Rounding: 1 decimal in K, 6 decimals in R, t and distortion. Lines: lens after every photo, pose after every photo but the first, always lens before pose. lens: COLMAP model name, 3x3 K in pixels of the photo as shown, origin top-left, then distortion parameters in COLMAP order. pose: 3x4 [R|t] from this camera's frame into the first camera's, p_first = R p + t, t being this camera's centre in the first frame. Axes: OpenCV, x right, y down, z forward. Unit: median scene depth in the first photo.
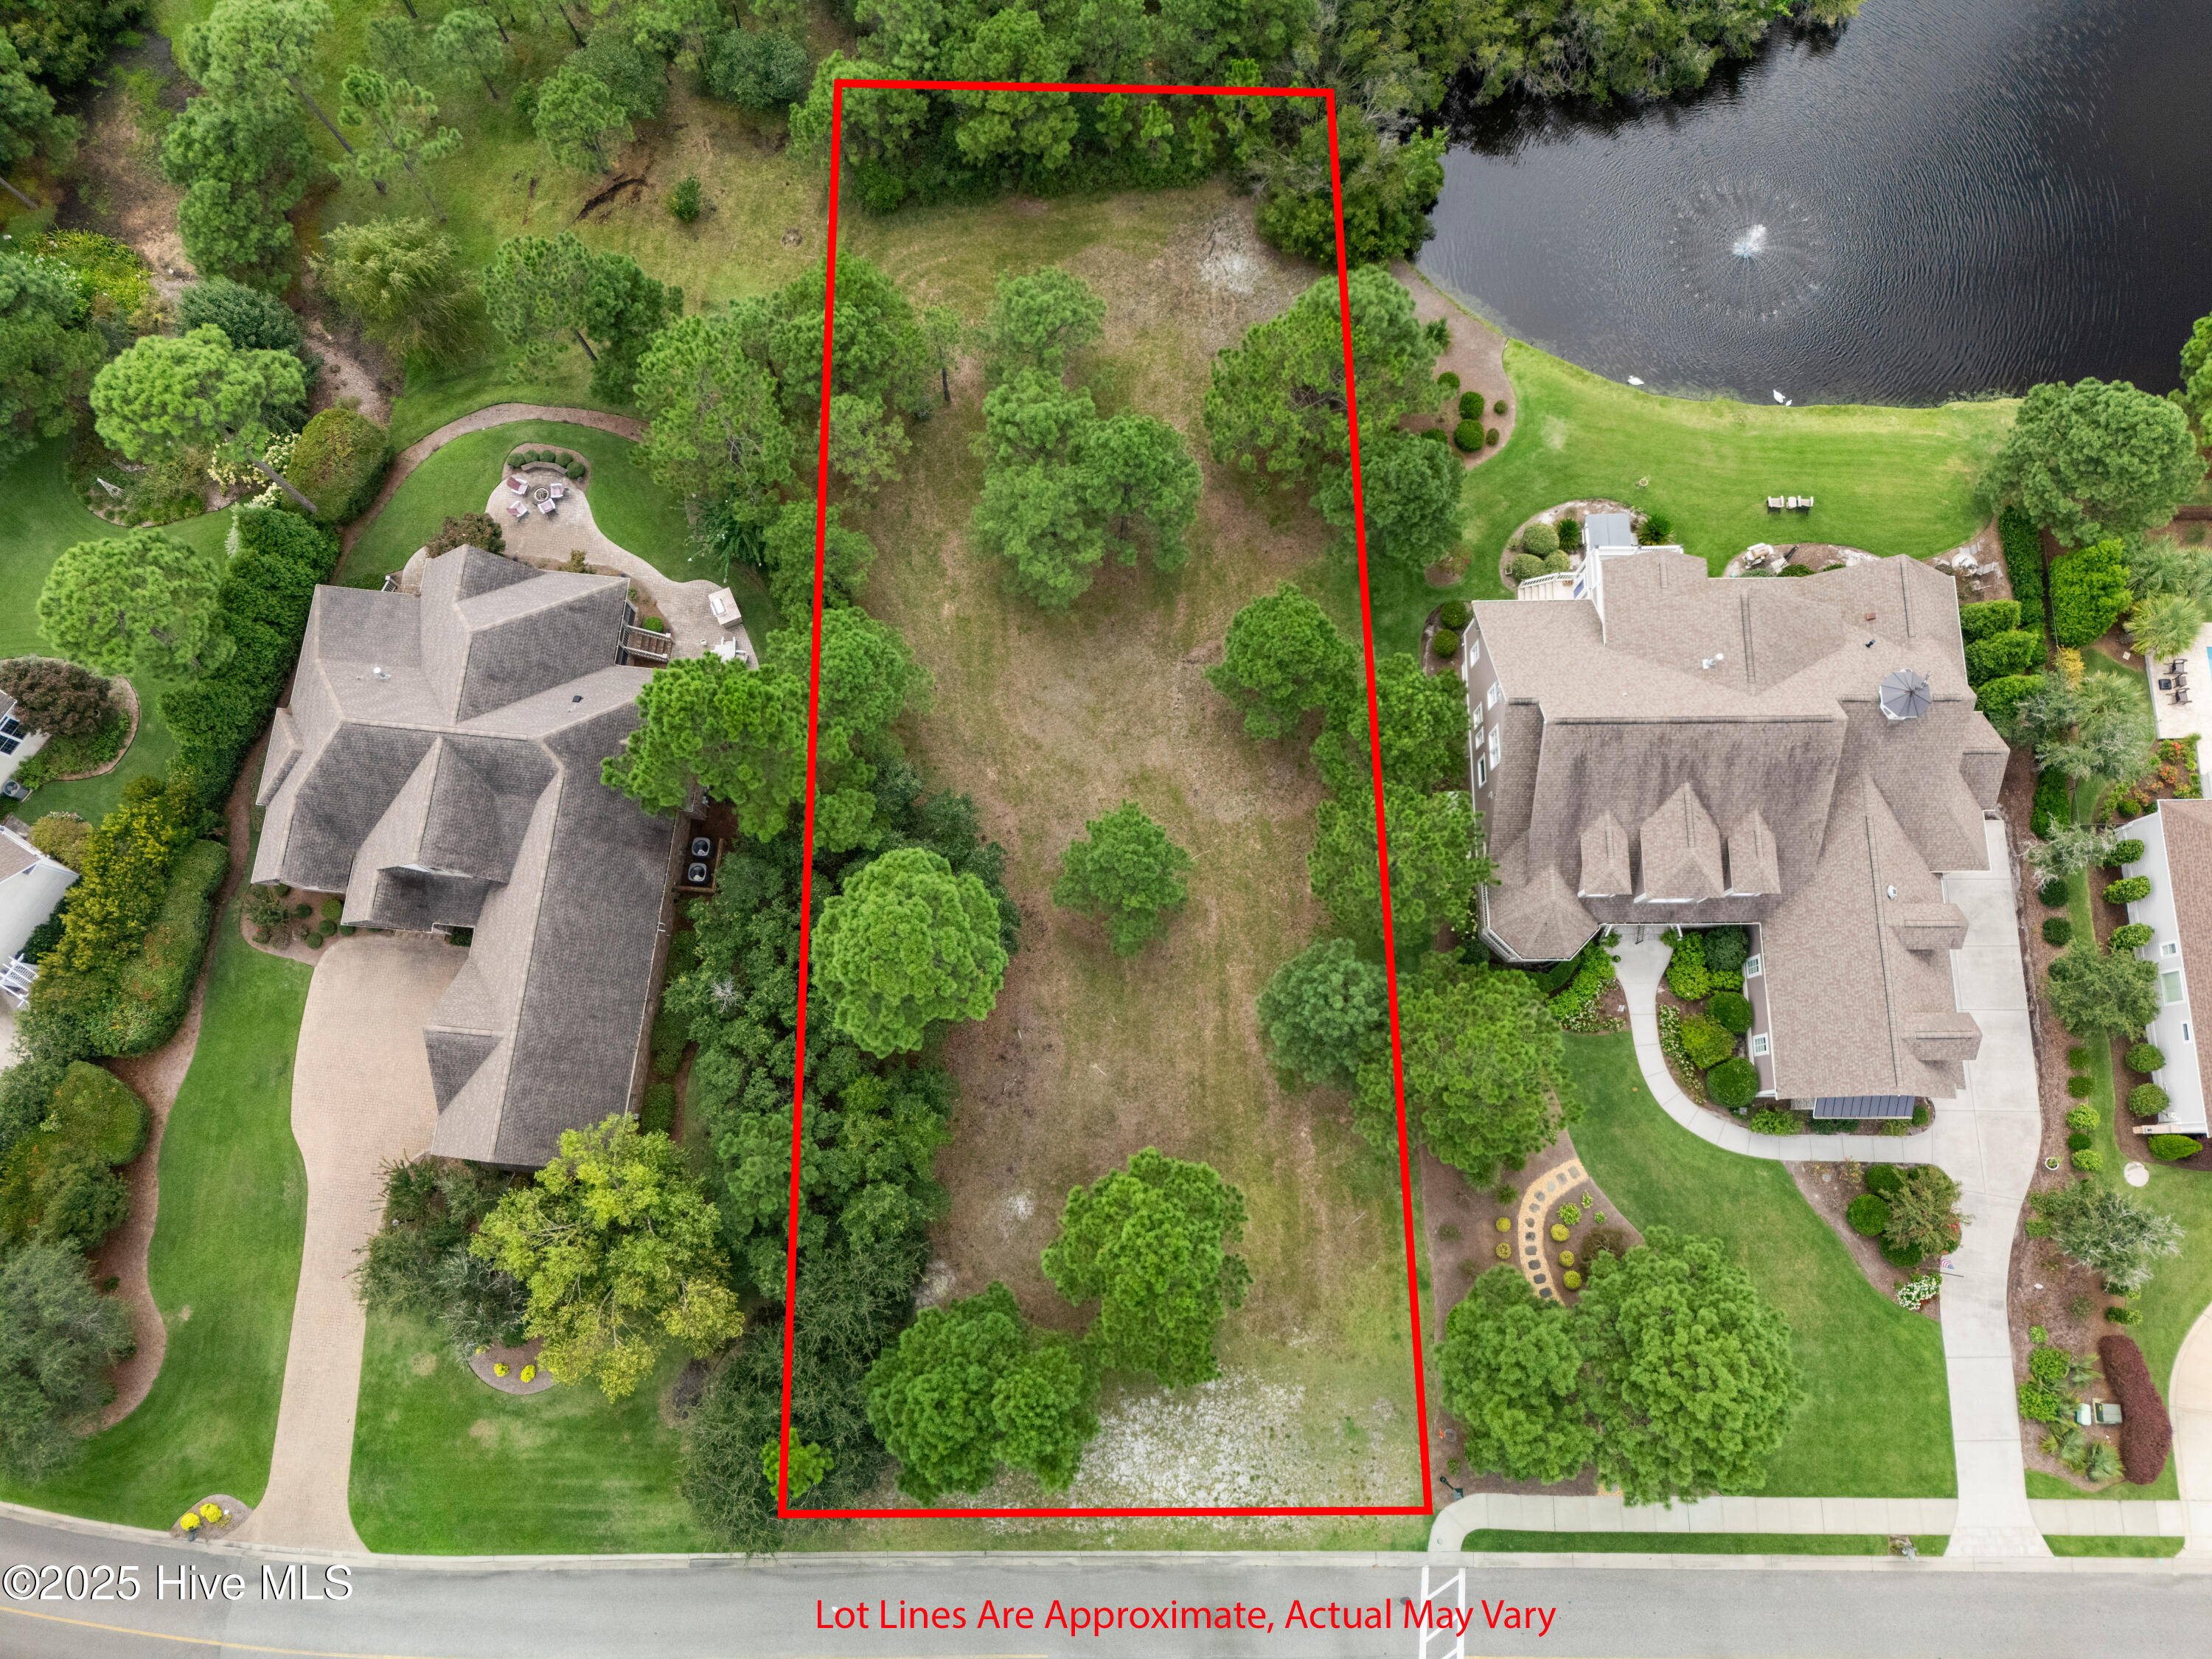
lens RADIAL K [[1635.0, 0, 1116.0], [0, 1635.0, 826.6], [0, 0, 1]] dist [0.028306, -0.006491]
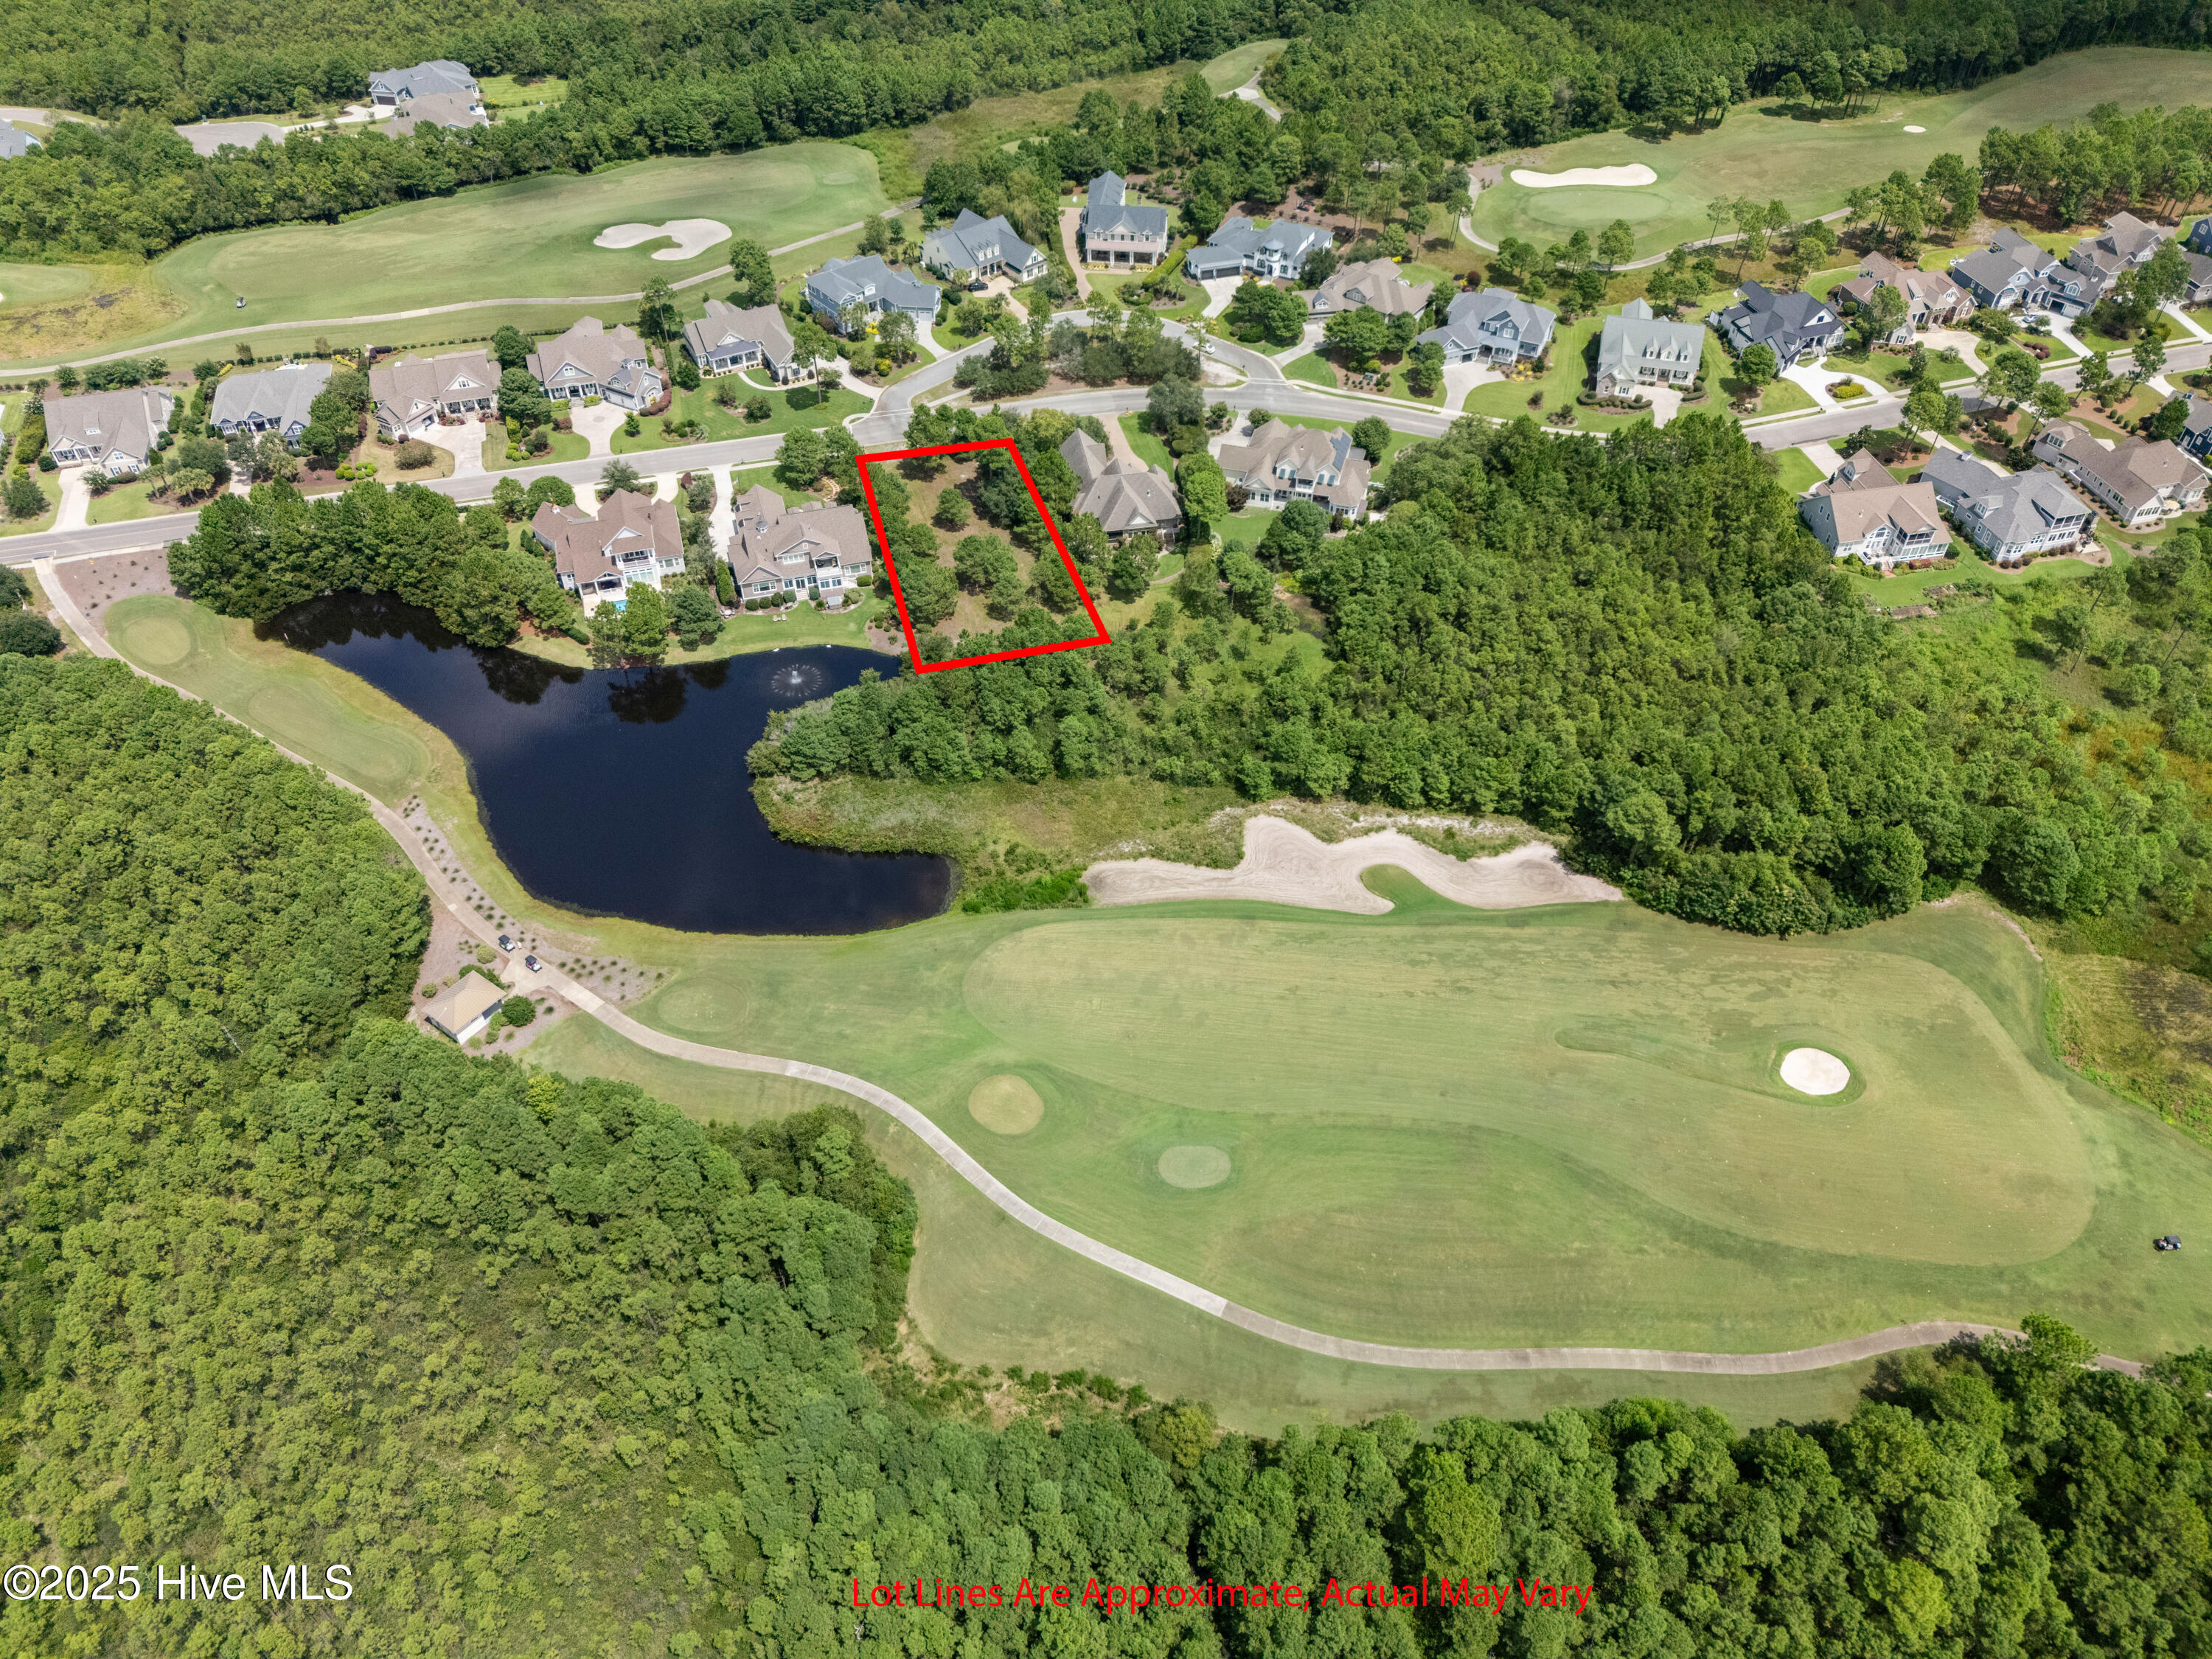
lens RADIAL K [[1635.0, 0, 1116.0], [0, 1635.0, 826.6], [0, 0, 1]] dist [0.028306, -0.006491]
pose [[-0.963082, 0.193775, -0.186878, 0.509711], [-0.260292, -0.493104, 0.830118, -3.760853], [0.068706, 0.848115, 0.525338, -0.370635]]
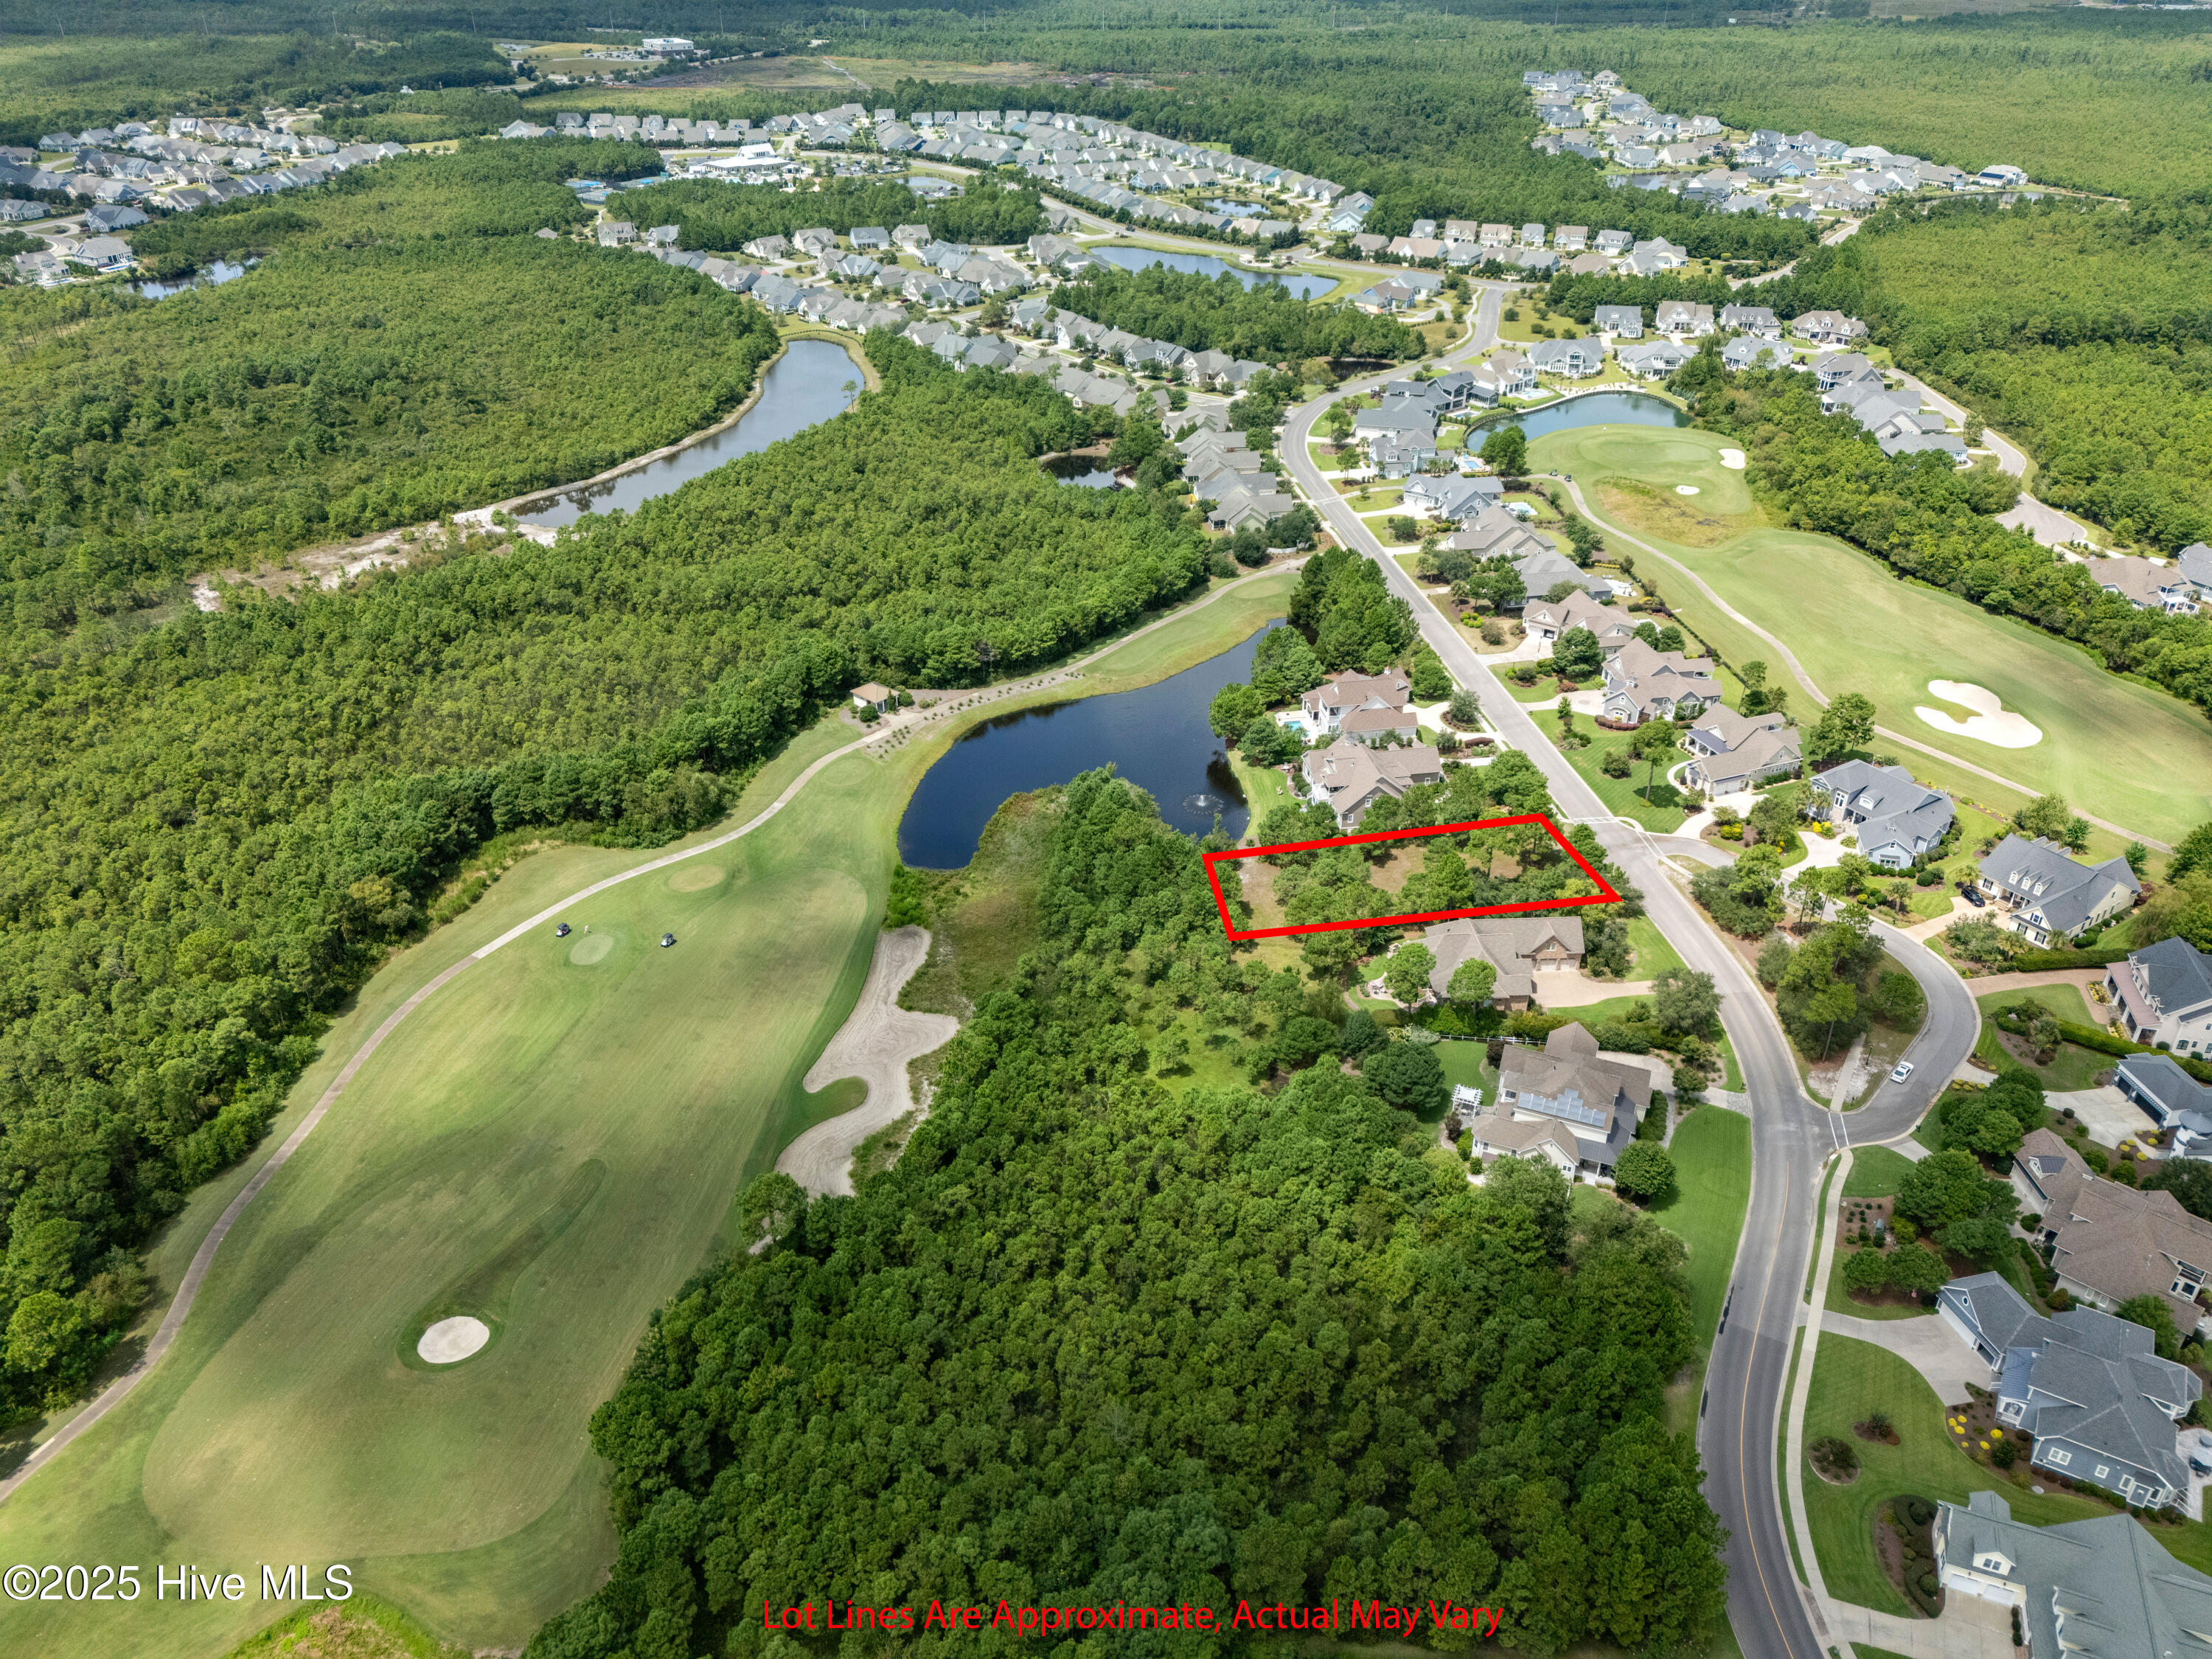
lens RADIAL K [[1635.0, 0, 1116.0], [0, 1635.0, 826.6], [0, 0, 1]] dist [0.028306, -0.006491]
pose [[-0.164070, -0.501798, 0.849282, -3.106607], [0.961690, 0.110313, 0.250965, -1.704375], [-0.219621, 0.857922, 0.464475, -0.662863]]
